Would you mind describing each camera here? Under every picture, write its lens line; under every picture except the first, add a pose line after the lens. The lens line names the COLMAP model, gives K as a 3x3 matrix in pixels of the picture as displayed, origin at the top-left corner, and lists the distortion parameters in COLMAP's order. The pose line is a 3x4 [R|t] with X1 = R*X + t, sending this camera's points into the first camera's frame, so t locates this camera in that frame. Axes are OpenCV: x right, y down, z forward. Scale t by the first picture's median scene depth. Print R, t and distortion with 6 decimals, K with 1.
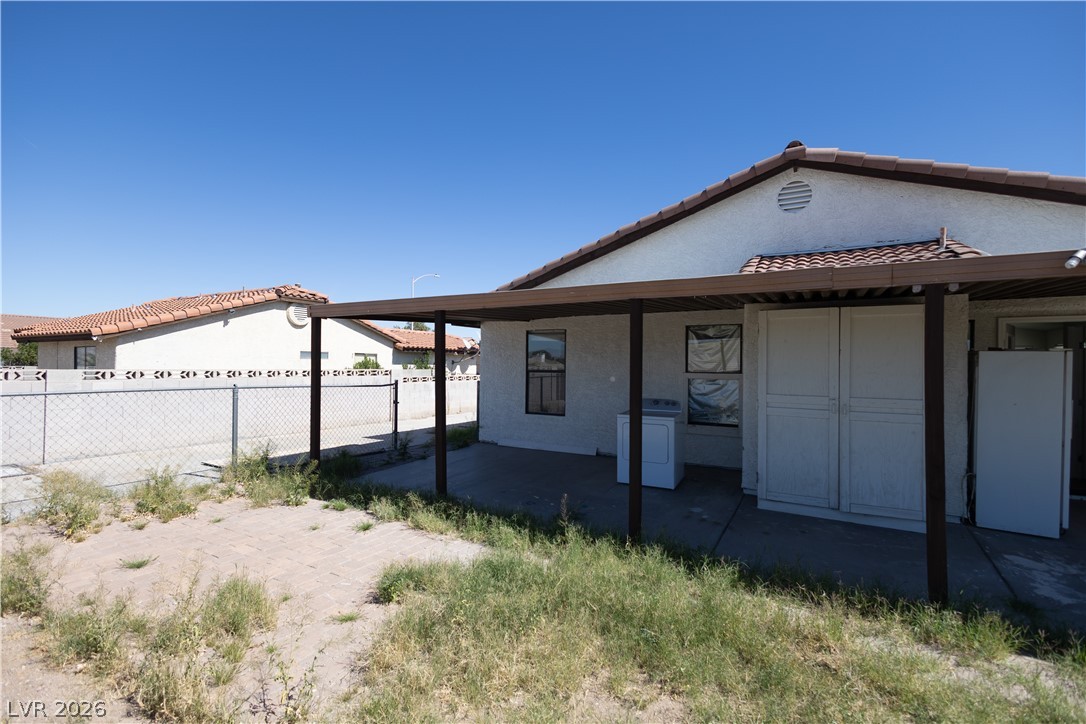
lens RADIAL K [[494.5, 0, 540.3], [0, 494.5, 359.7], [0, 0, 1]] dist [0.011124, -0.003886]
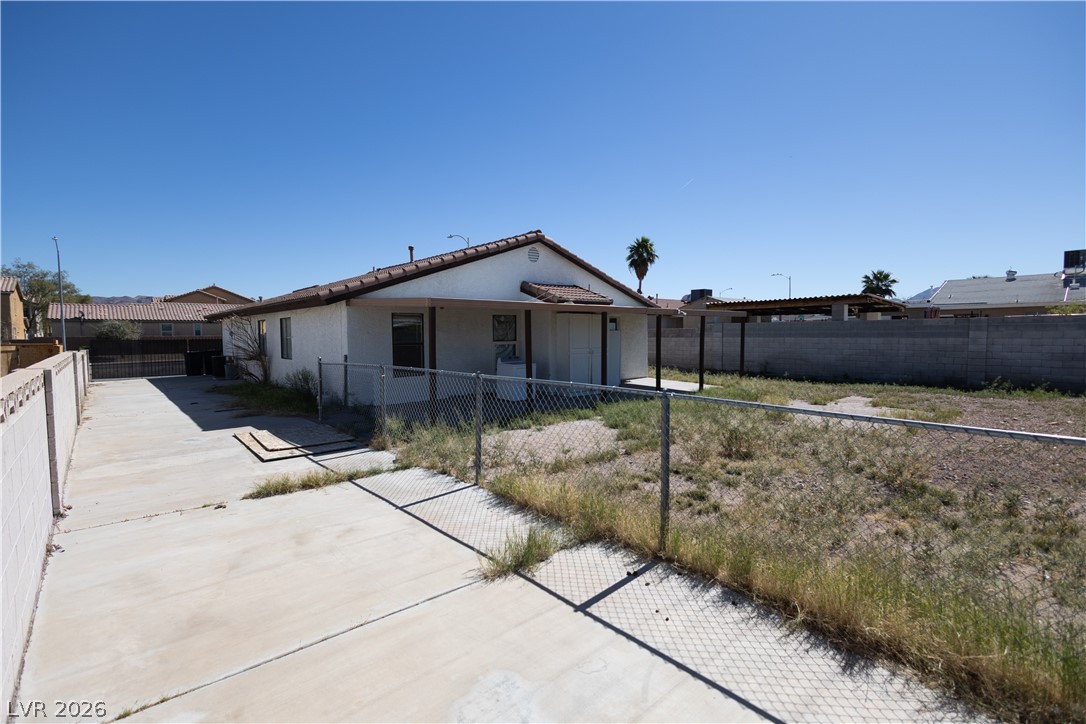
lens RADIAL K [[494.5, 0, 545.2], [0, 494.5, 361.1], [0, 0, 1]] dist [0.011124, -0.003886]
pose [[0.323902, -0.067331, 0.943692, -1.773864], [0.002484, 0.997521, 0.070319, -0.037249], [-0.946087, -0.020432, 0.323267, 0.338671]]
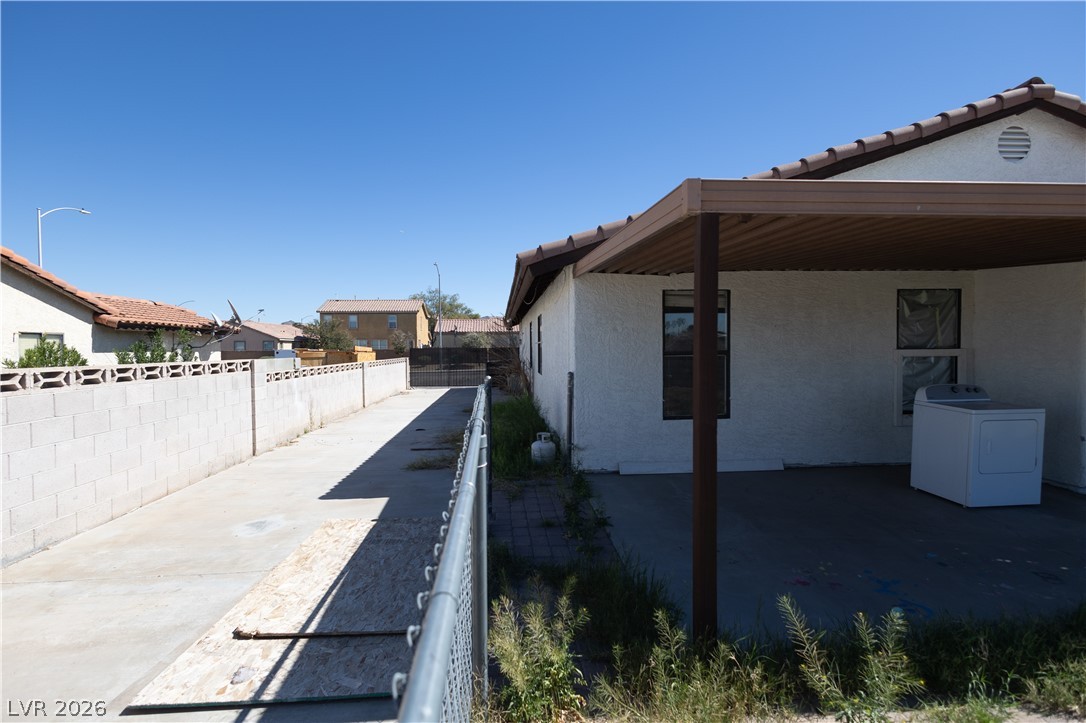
lens RADIAL K [[536.6, 0, 533.2], [0, 536.6, 362.7], [0, 0, 1]] dist [0.003497, 0.000137]
pose [[0.829957, -0.034477, 0.556761, -0.891153], [0.012647, 0.998995, 0.043009, 0.004653], [-0.557684, -0.028655, 0.829558, 0.825447]]
